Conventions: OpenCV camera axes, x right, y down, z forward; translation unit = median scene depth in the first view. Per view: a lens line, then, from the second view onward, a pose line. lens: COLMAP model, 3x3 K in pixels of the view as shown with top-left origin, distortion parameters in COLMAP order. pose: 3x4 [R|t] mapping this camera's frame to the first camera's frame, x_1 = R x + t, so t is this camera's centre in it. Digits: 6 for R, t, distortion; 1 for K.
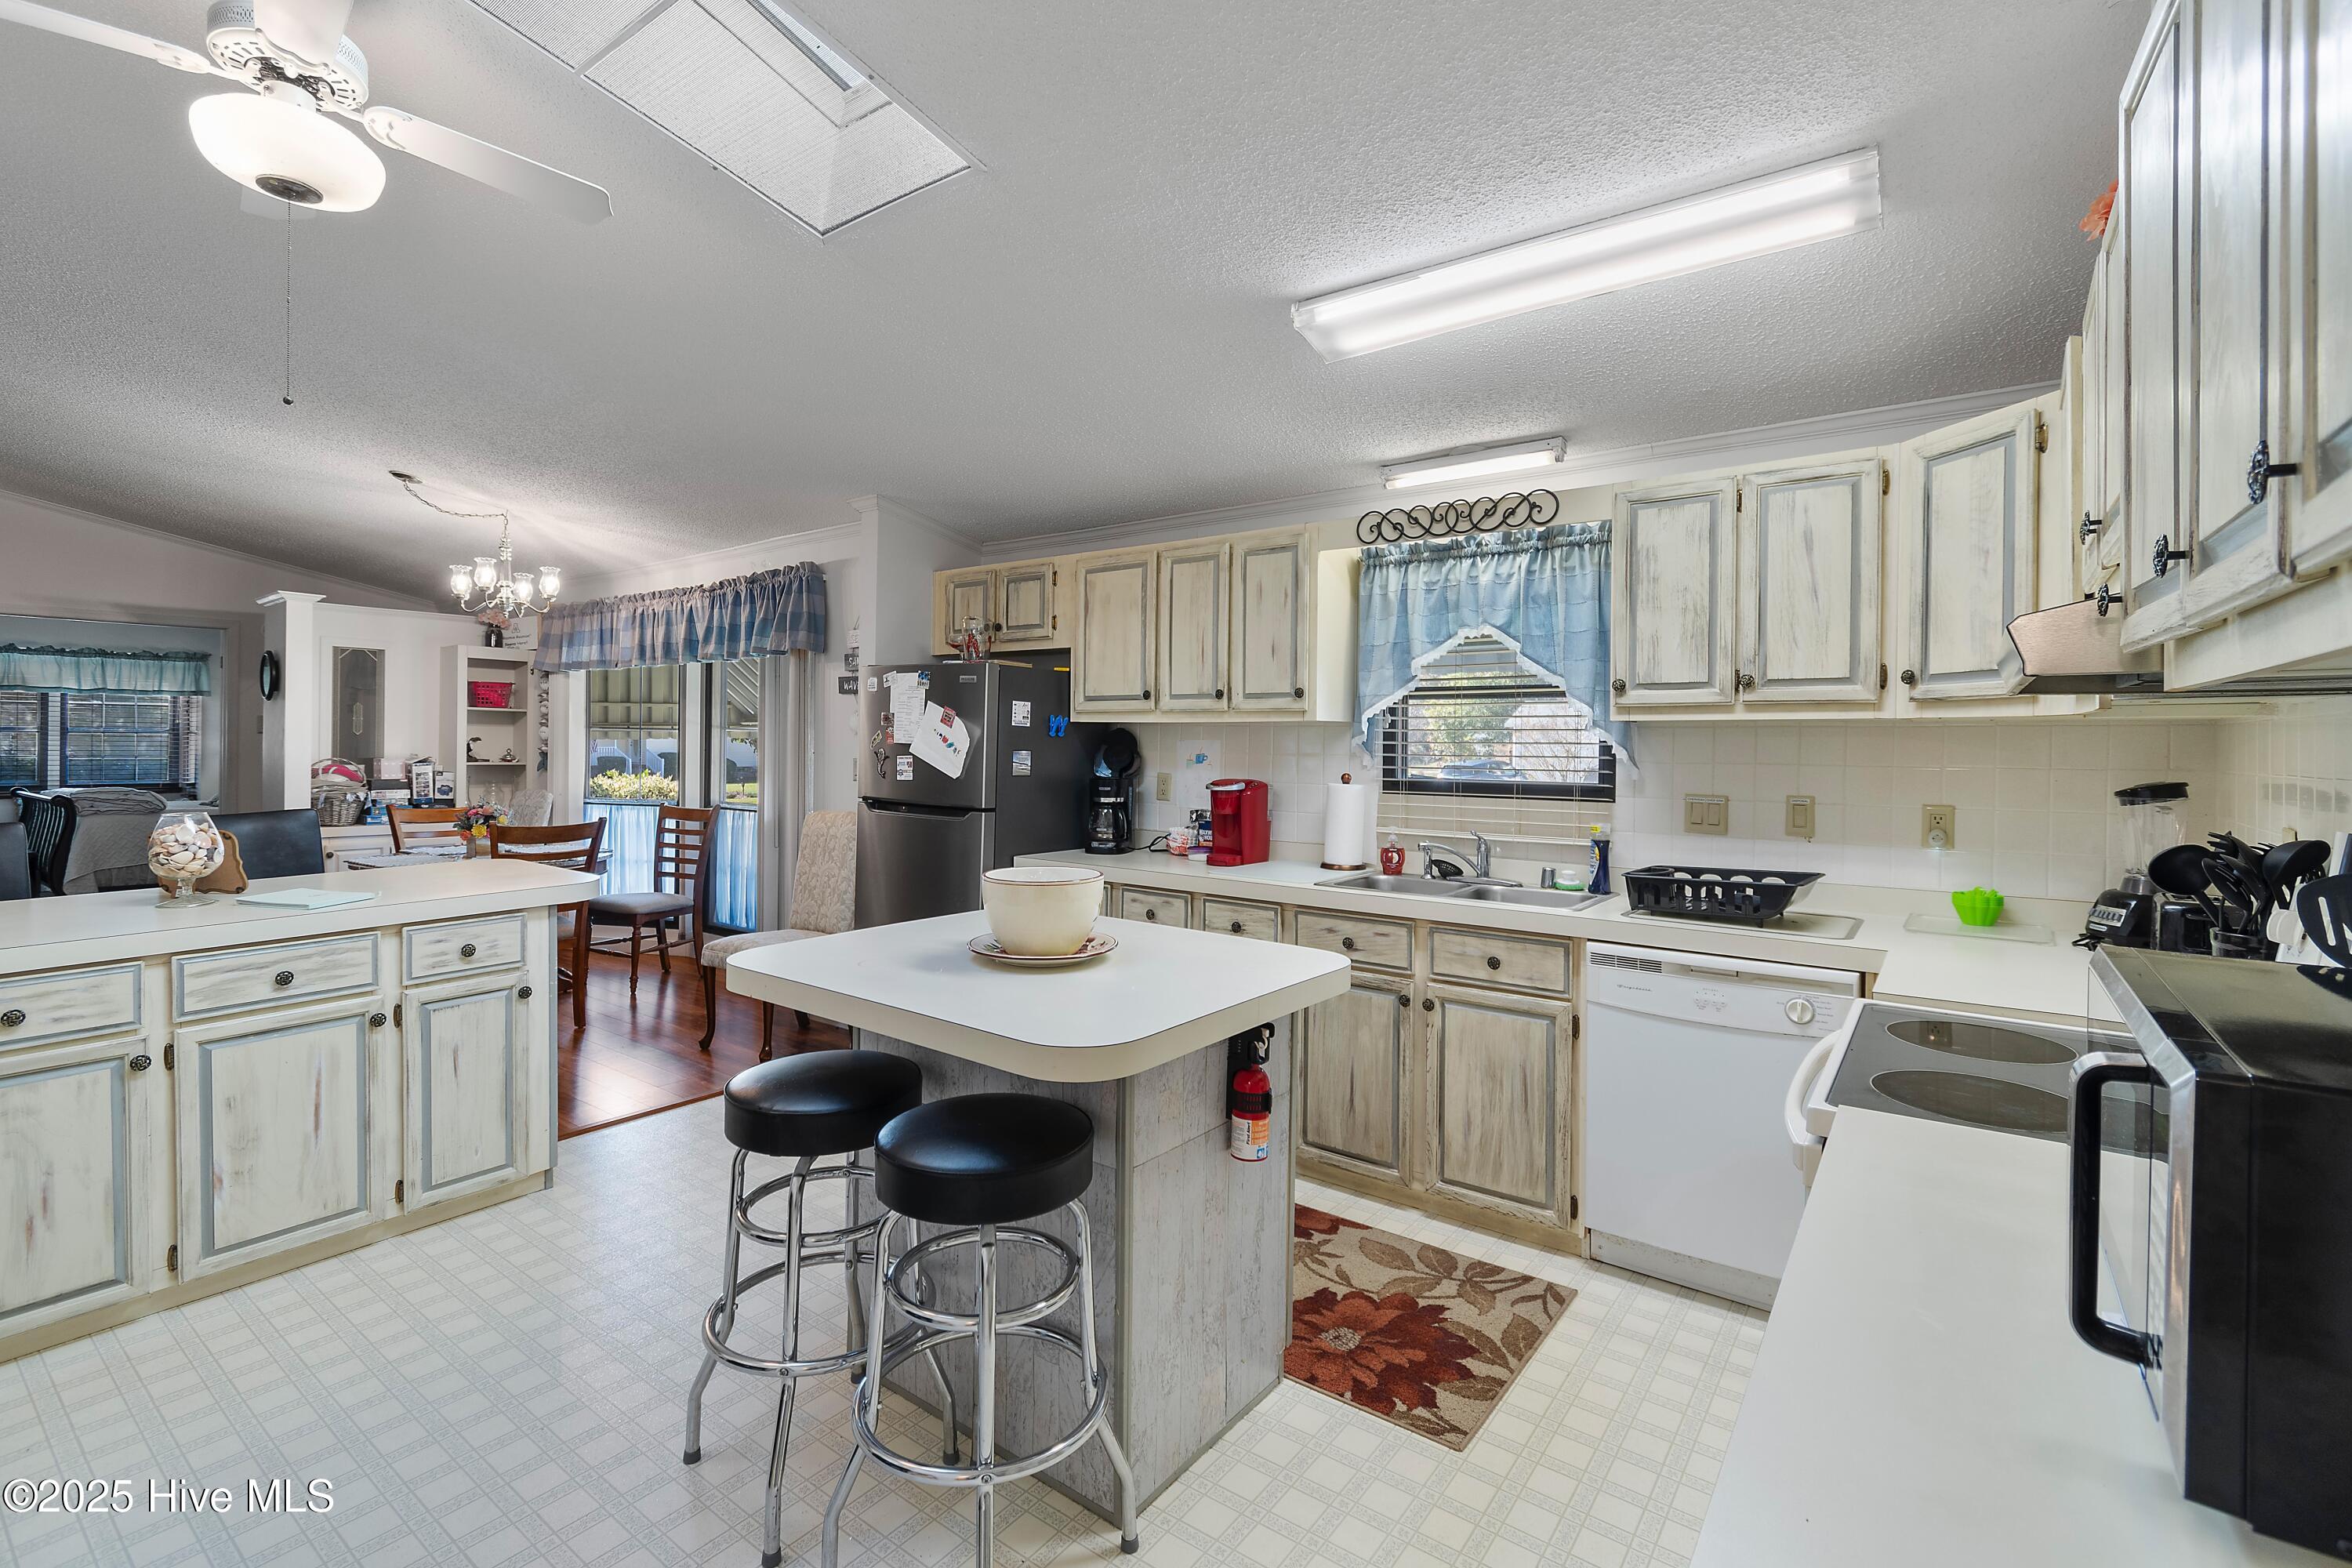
lens RADIAL K [[1053.8, 0, 1161.2], [0, 1053.8, 745.6], [0, 0, 1]] dist [0.000062, -0.000292]
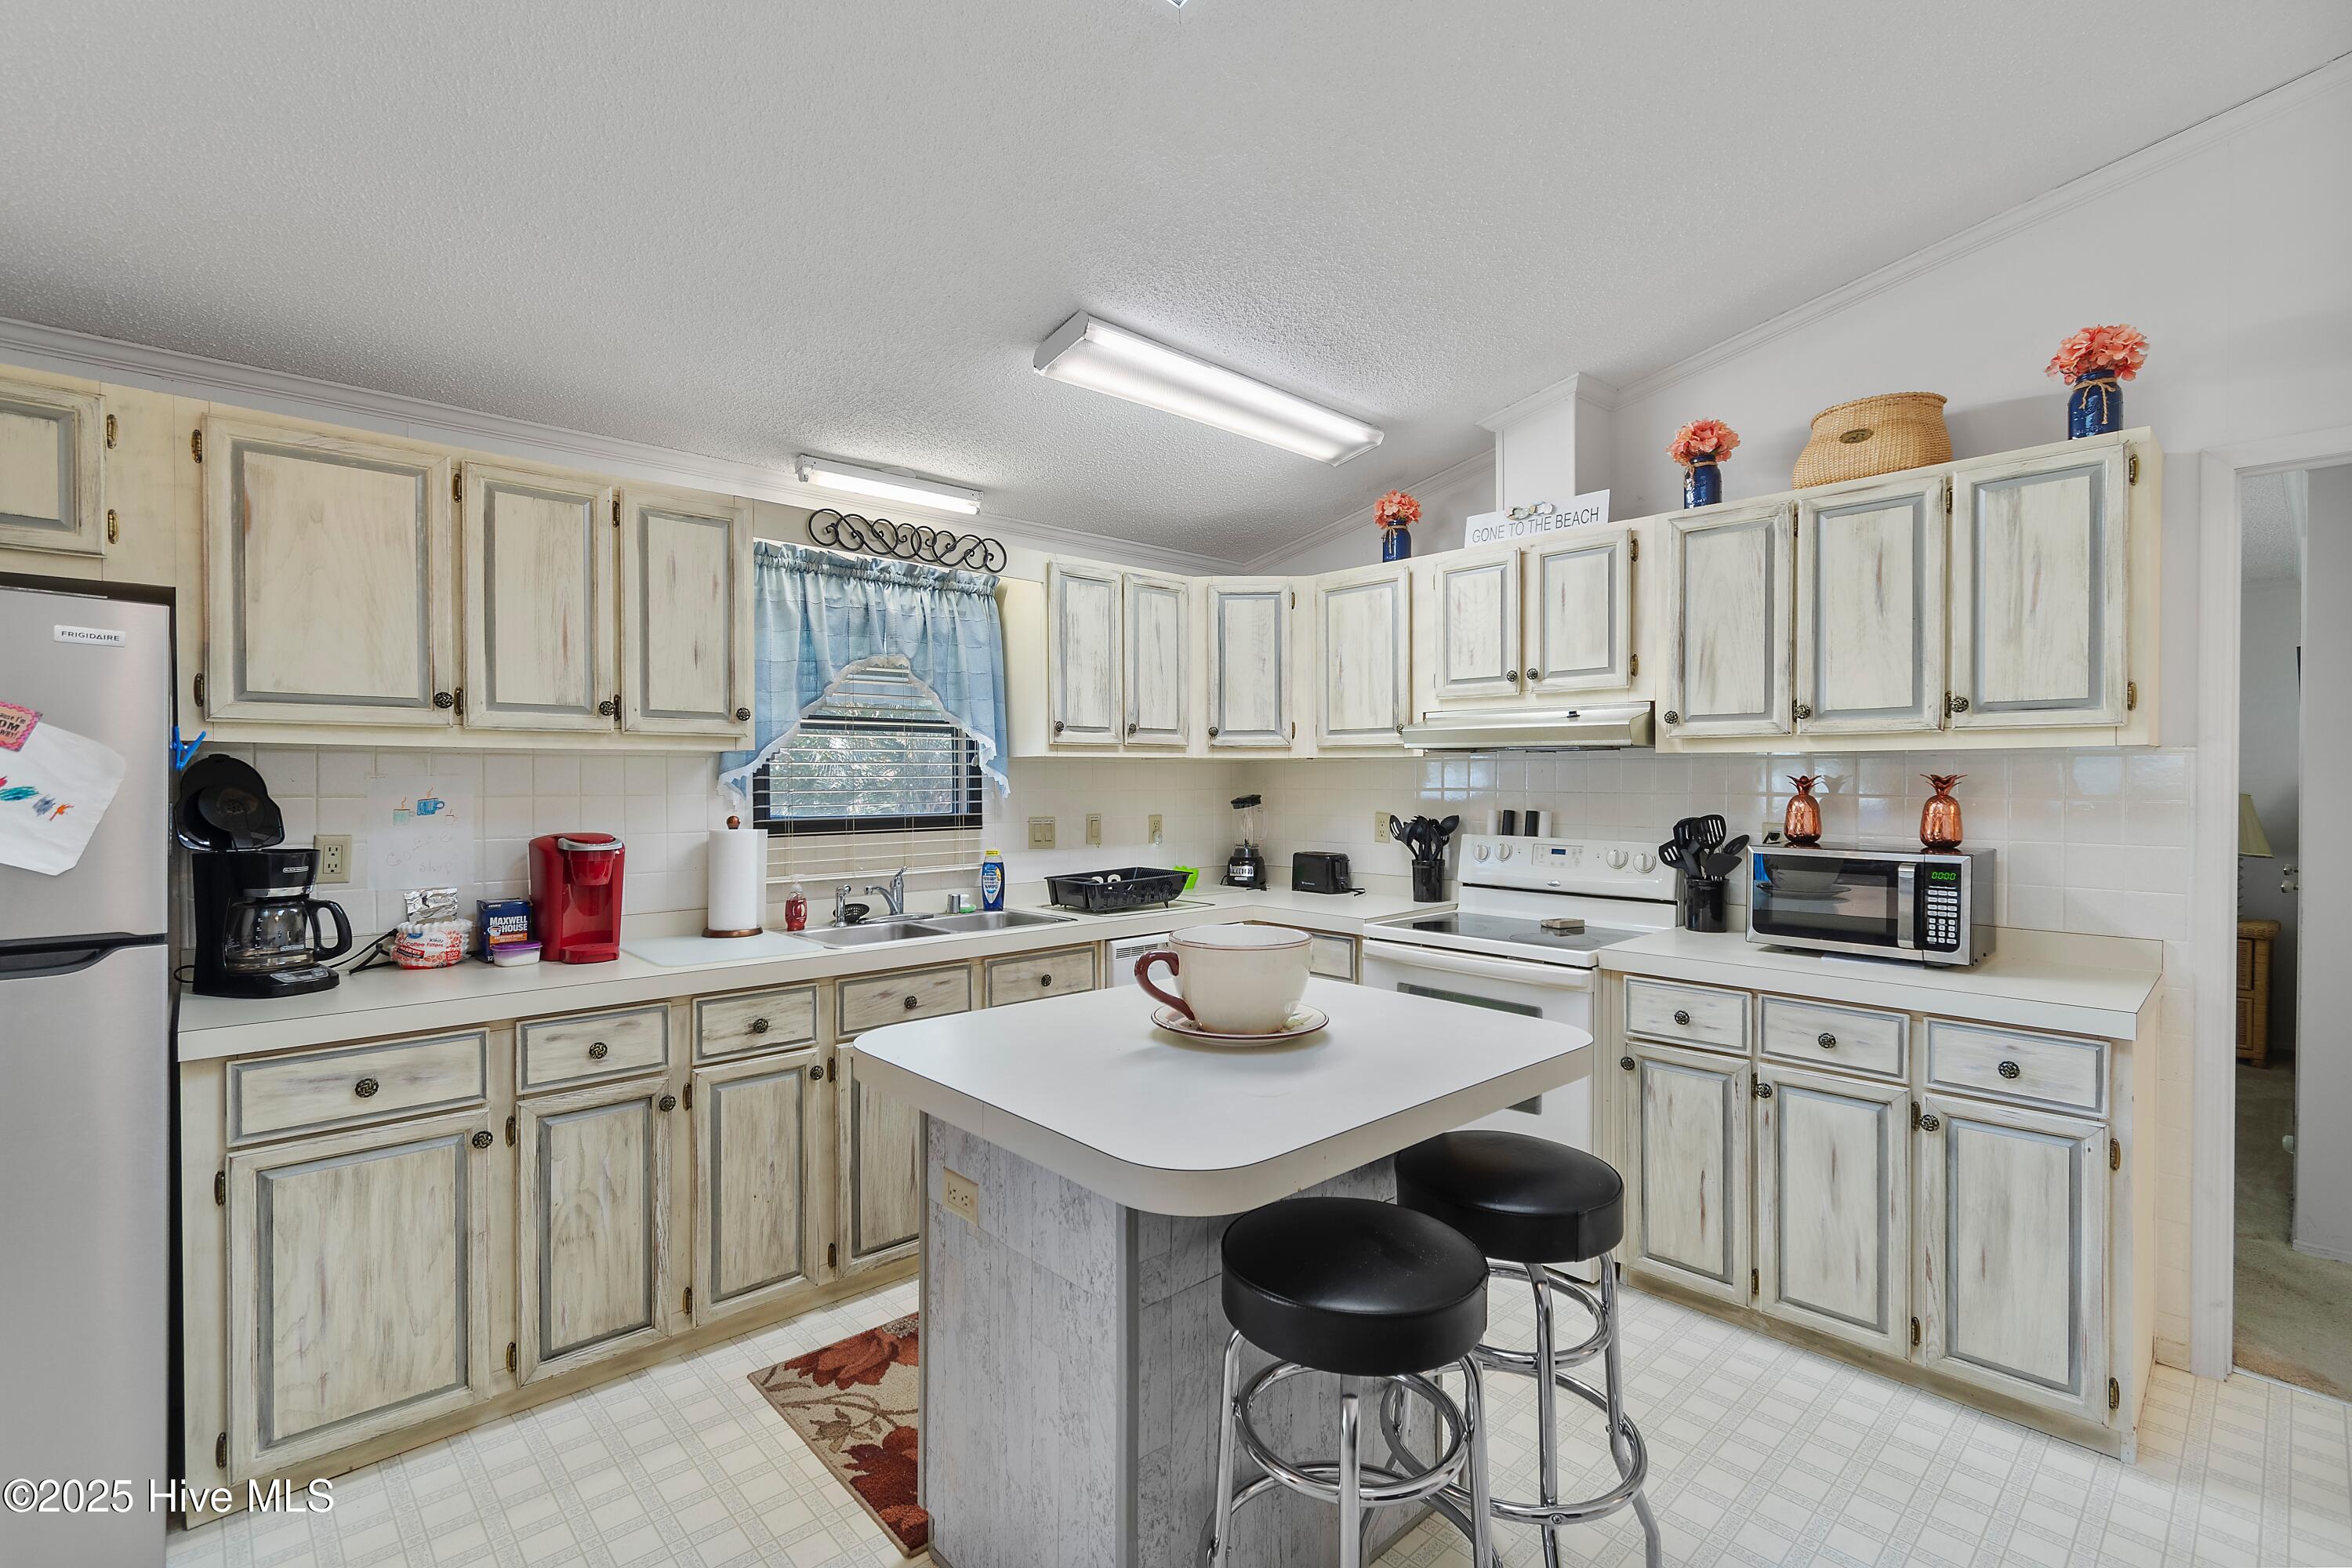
lens RADIAL K [[1048.9, 0, 1176.0], [0, 1048.9, 784.0], [0, 0, 1]] dist [0.000972, 0.000132]
pose [[0.171877, -0.015333, 0.984999, -0.587783], [0.007666, 0.999869, 0.014227, -0.007254], [-0.985089, 0.005106, 0.171972, 0.563030]]
